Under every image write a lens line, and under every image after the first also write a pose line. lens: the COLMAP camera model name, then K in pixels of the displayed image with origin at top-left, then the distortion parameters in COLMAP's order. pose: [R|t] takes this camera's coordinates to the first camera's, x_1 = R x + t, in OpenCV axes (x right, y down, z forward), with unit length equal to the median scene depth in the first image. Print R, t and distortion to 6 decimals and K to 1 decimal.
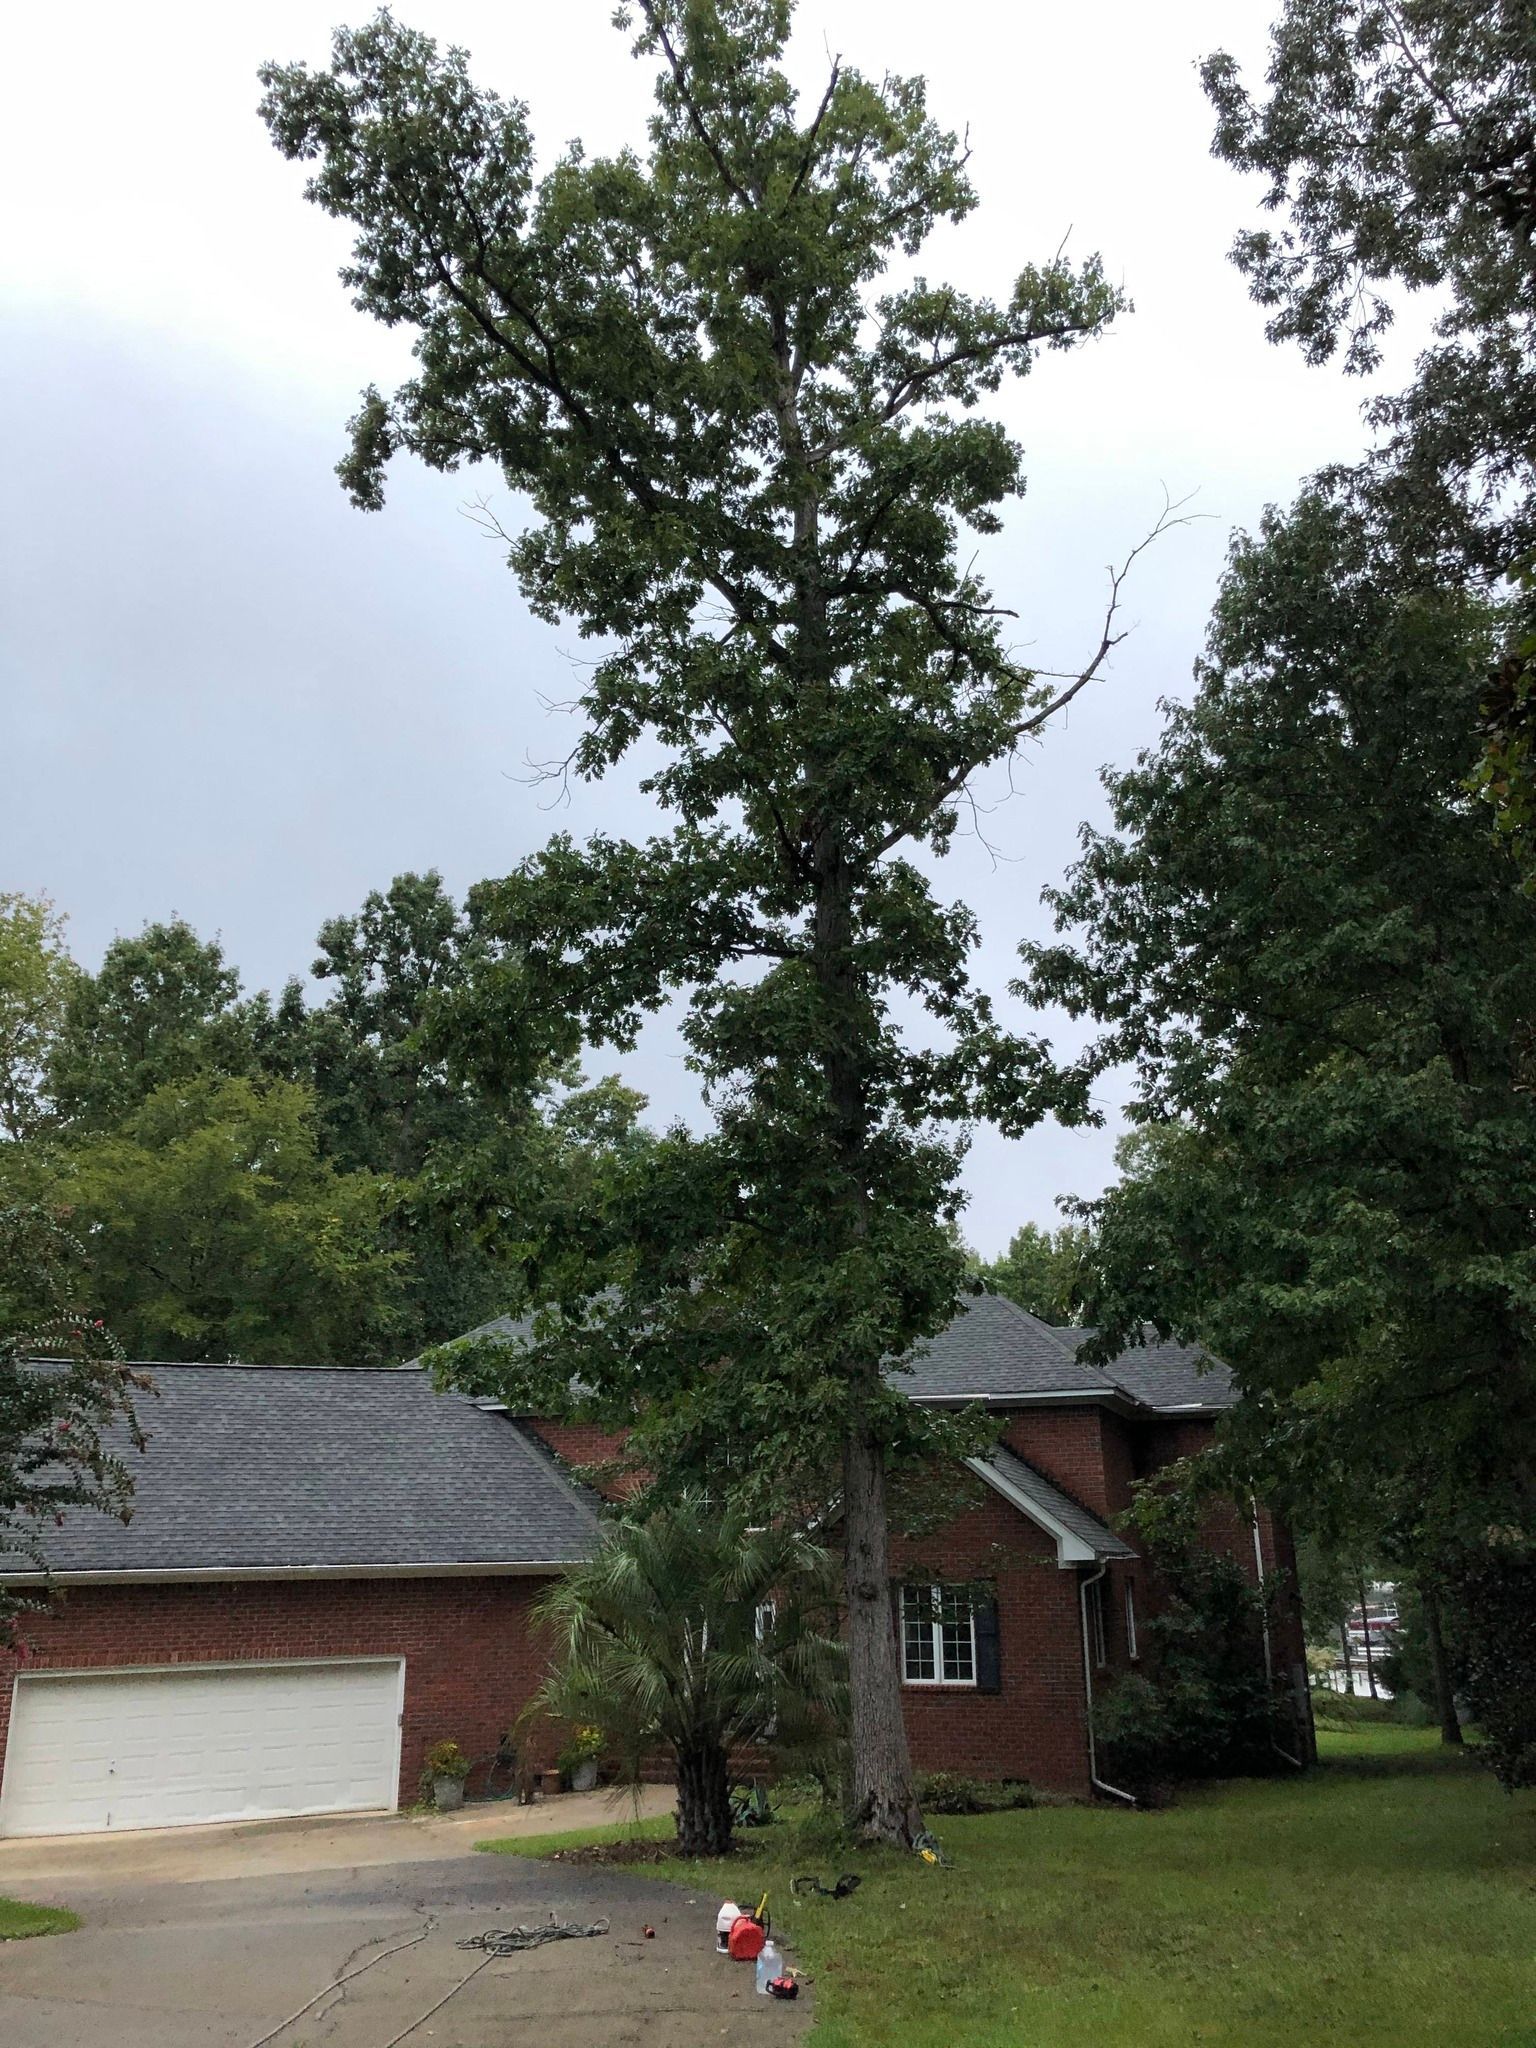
lens RADIAL K [[1520.8, 0, 778.7], [0, 1520.8, 1076.3], [0, 0, 1]] dist [0.005829, -0.075404]
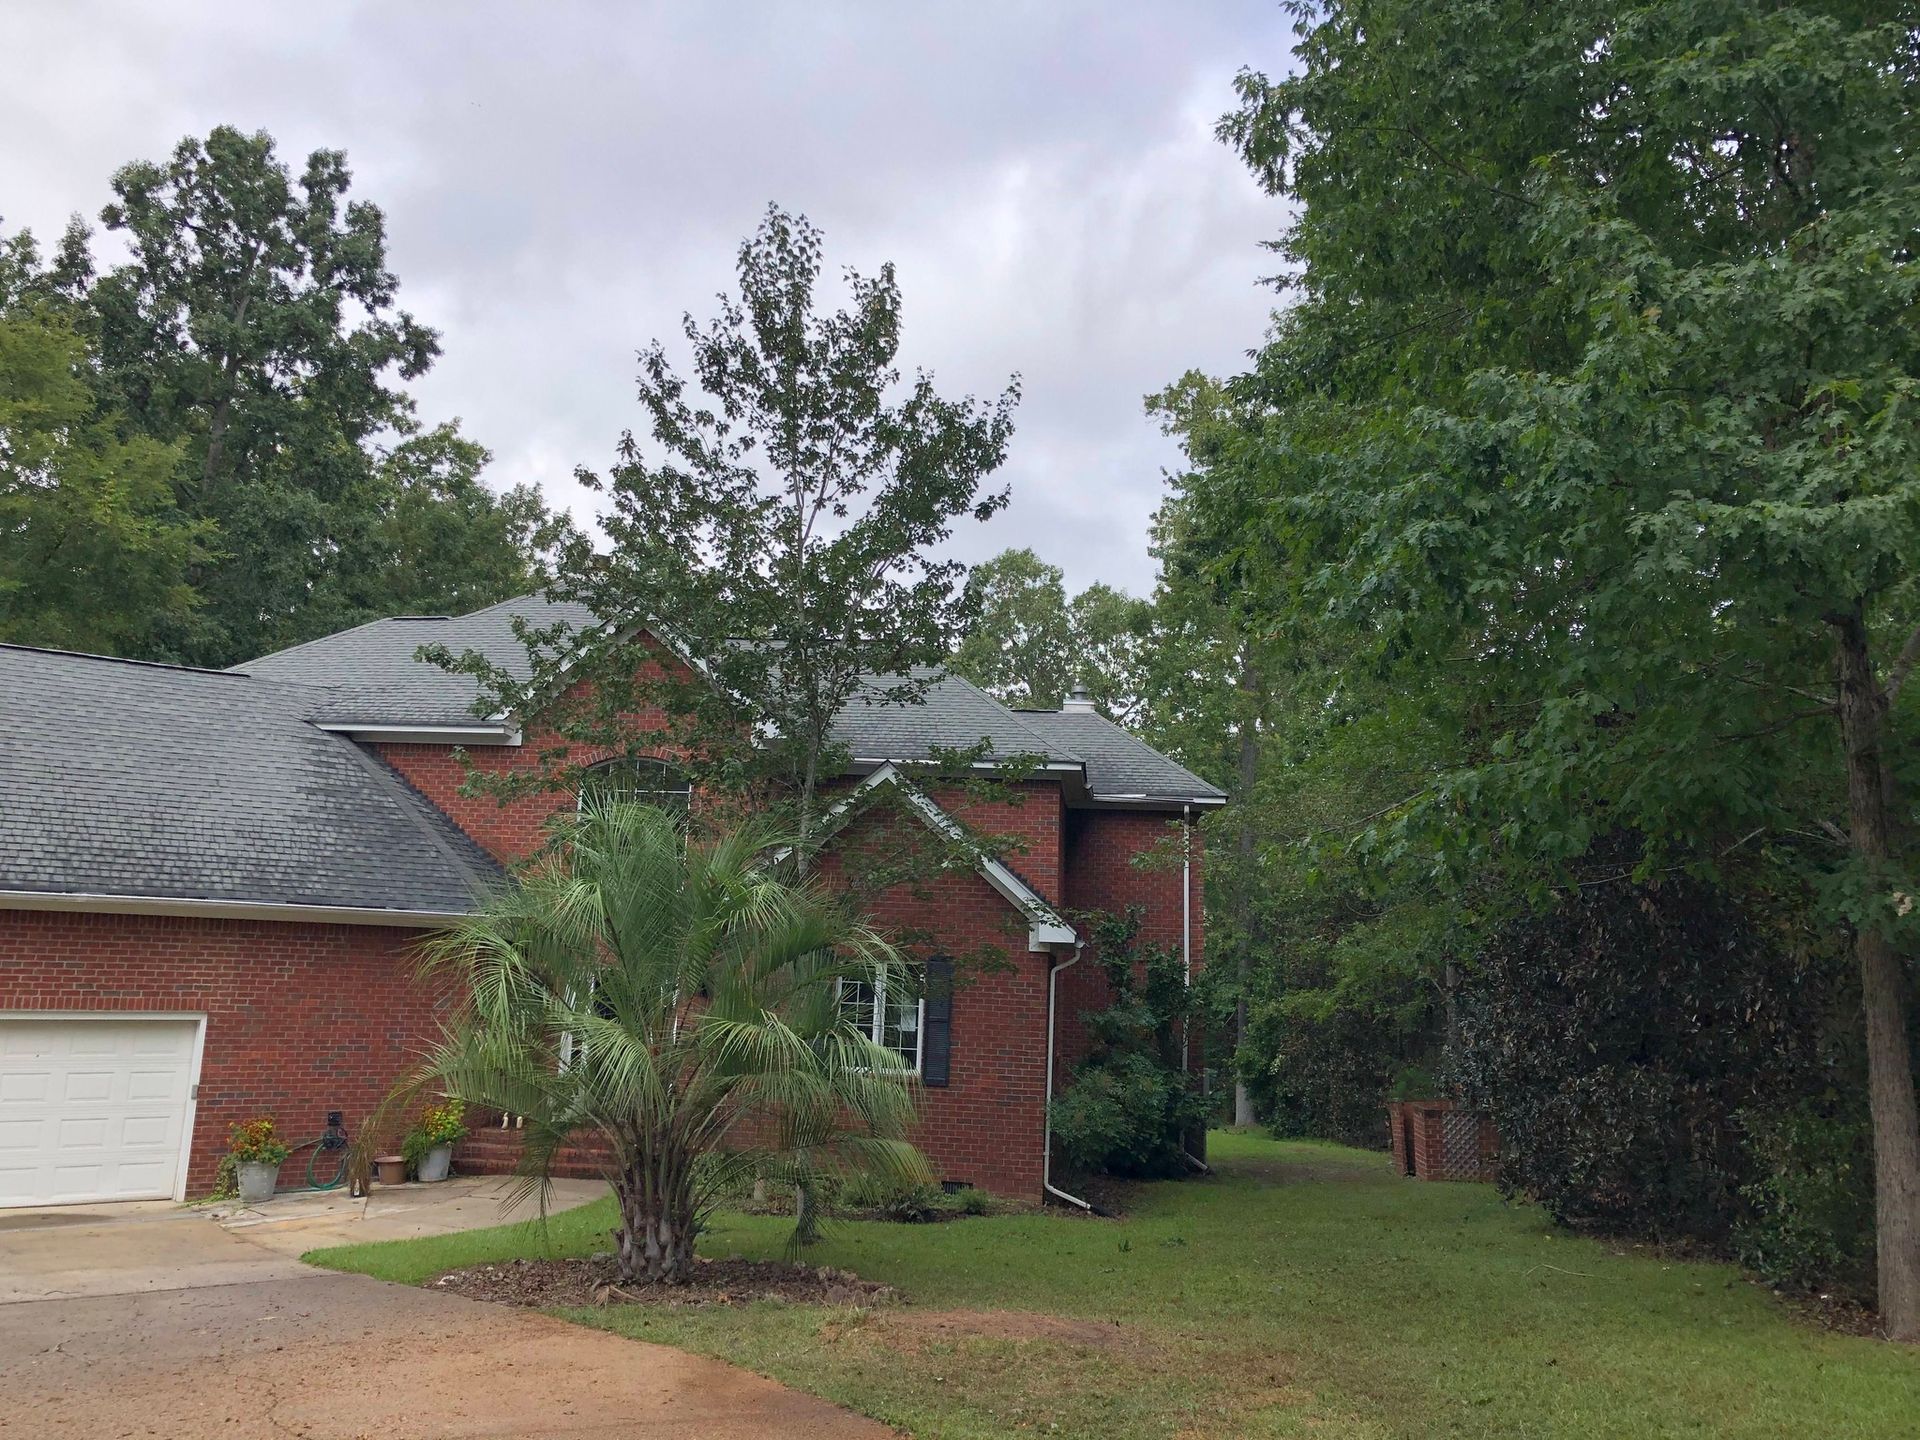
lens RADIAL K [[1549.0, 0, 960.0], [0, 1549.0, 720.0], [0, 0, 1]] dist [-0.009579, 0.043365]
pose [[0.971996, 0.087275, 0.218189, -0.055128], [-0.120726, 0.982038, 0.145005, 0.068493], [-0.201615, -0.167285, 0.965074, 0.170628]]
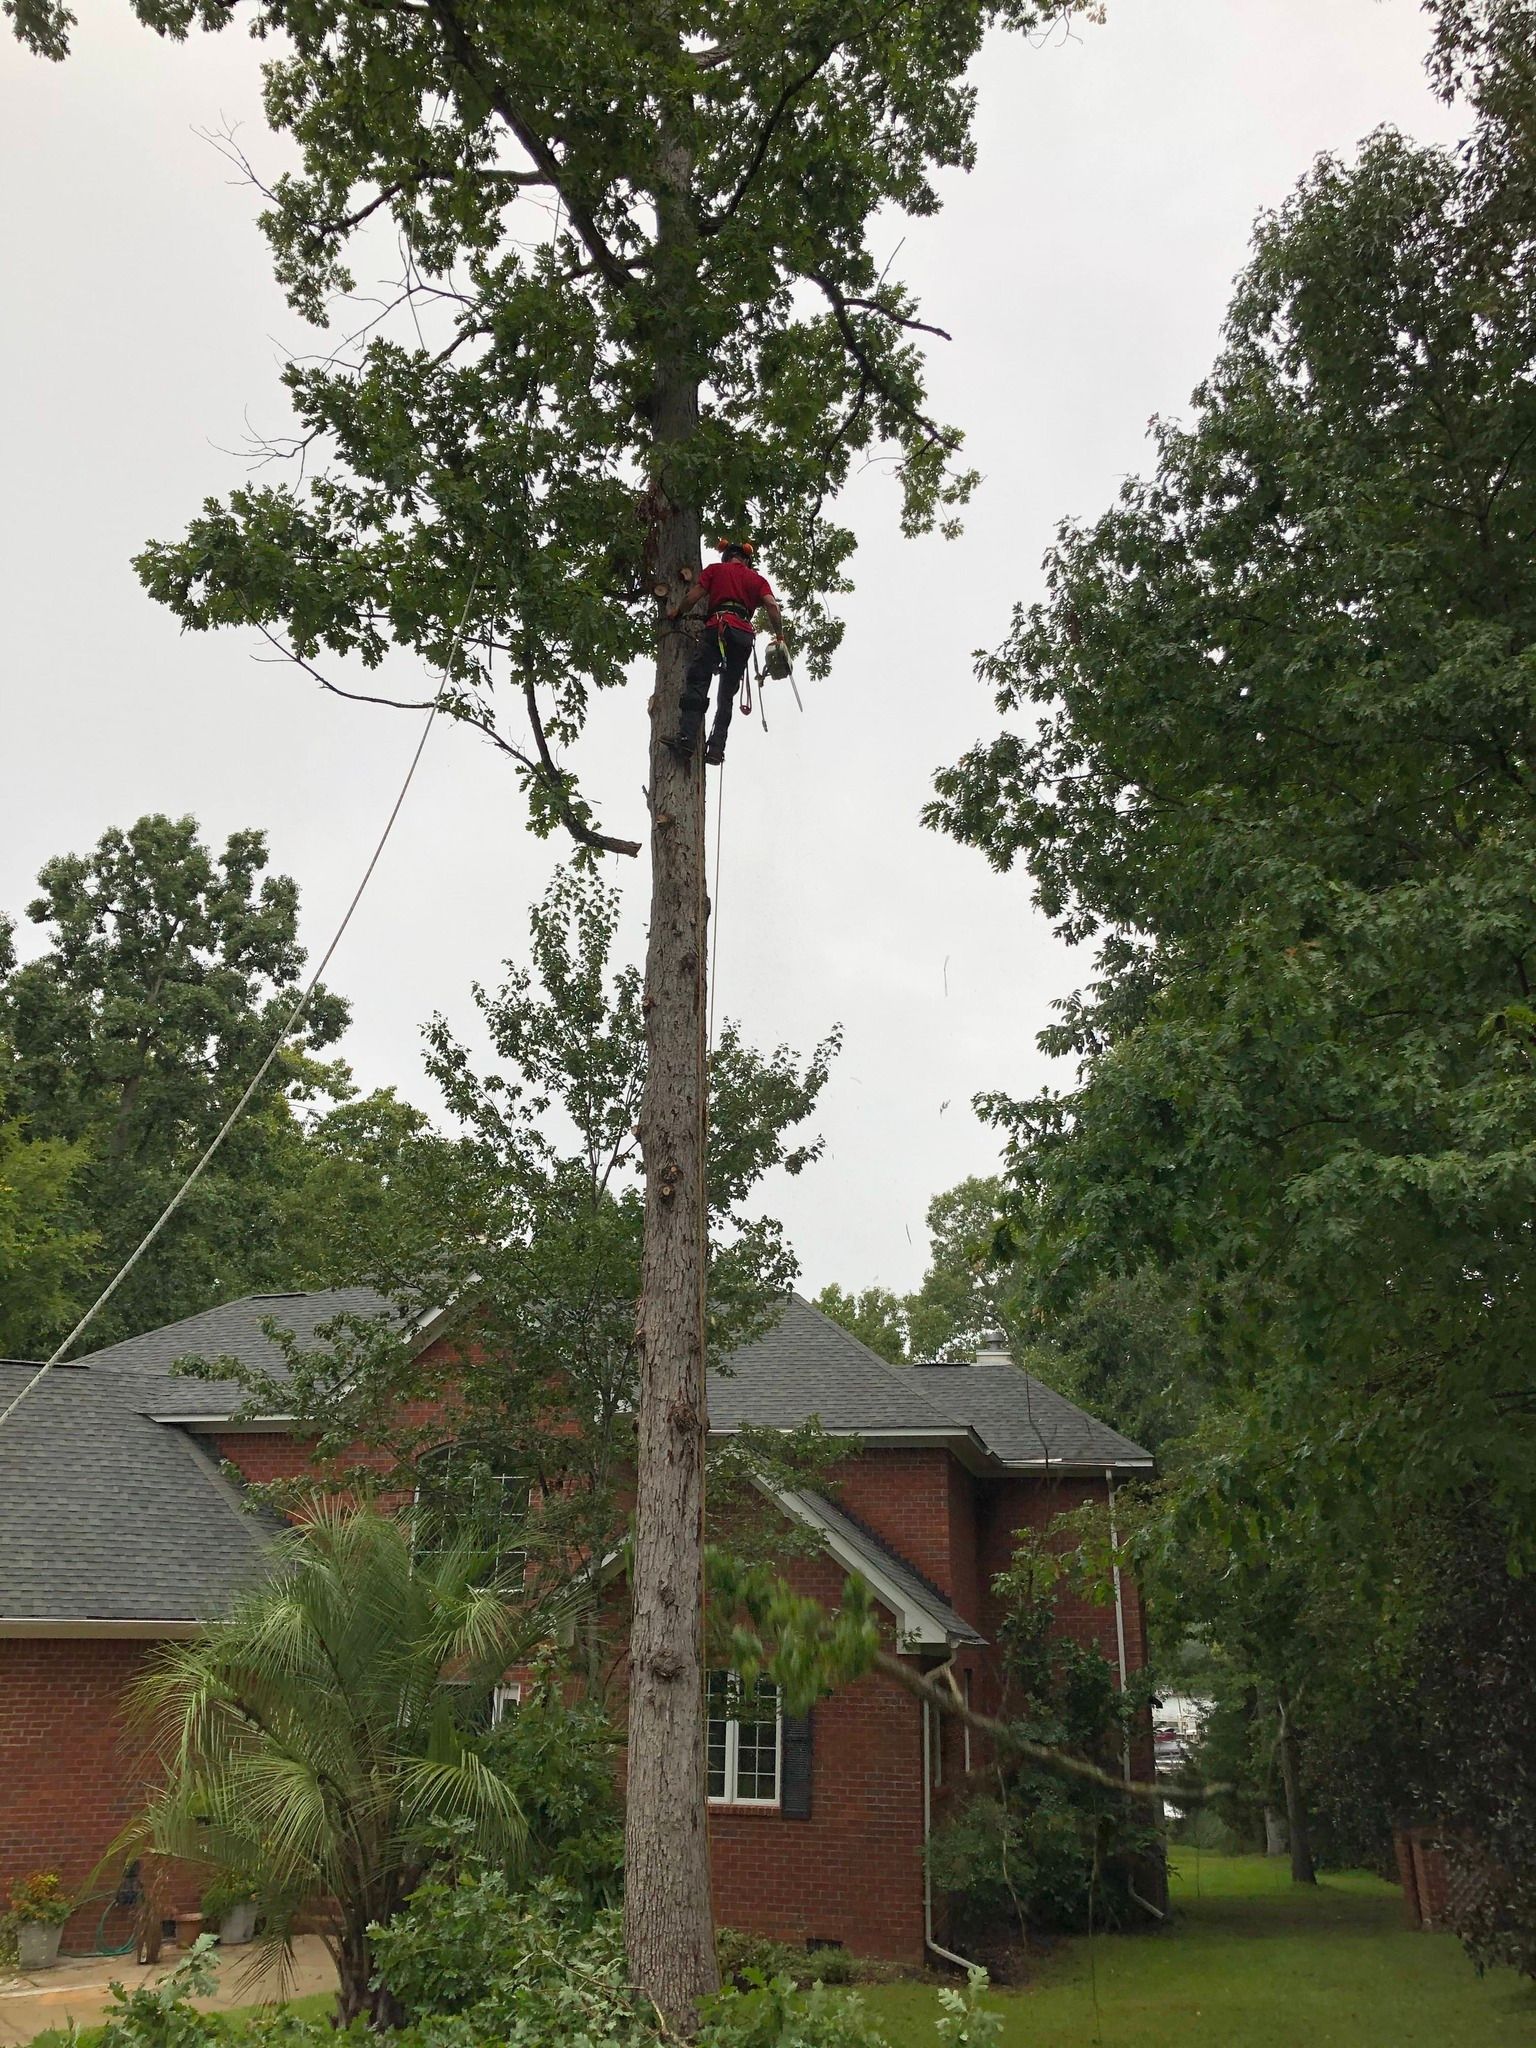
lens RADIAL K [[1659.4, 0, 768.0], [0, 1659.4, 1024.0], [0, 0, 1]] dist [-0.005918, -0.008112]
pose [[0.990729, 0.075120, 0.113196, 0.001962], [-0.069125, 0.996036, -0.055986, 0.057259], [-0.116953, 0.047642, 0.991994, 0.158600]]
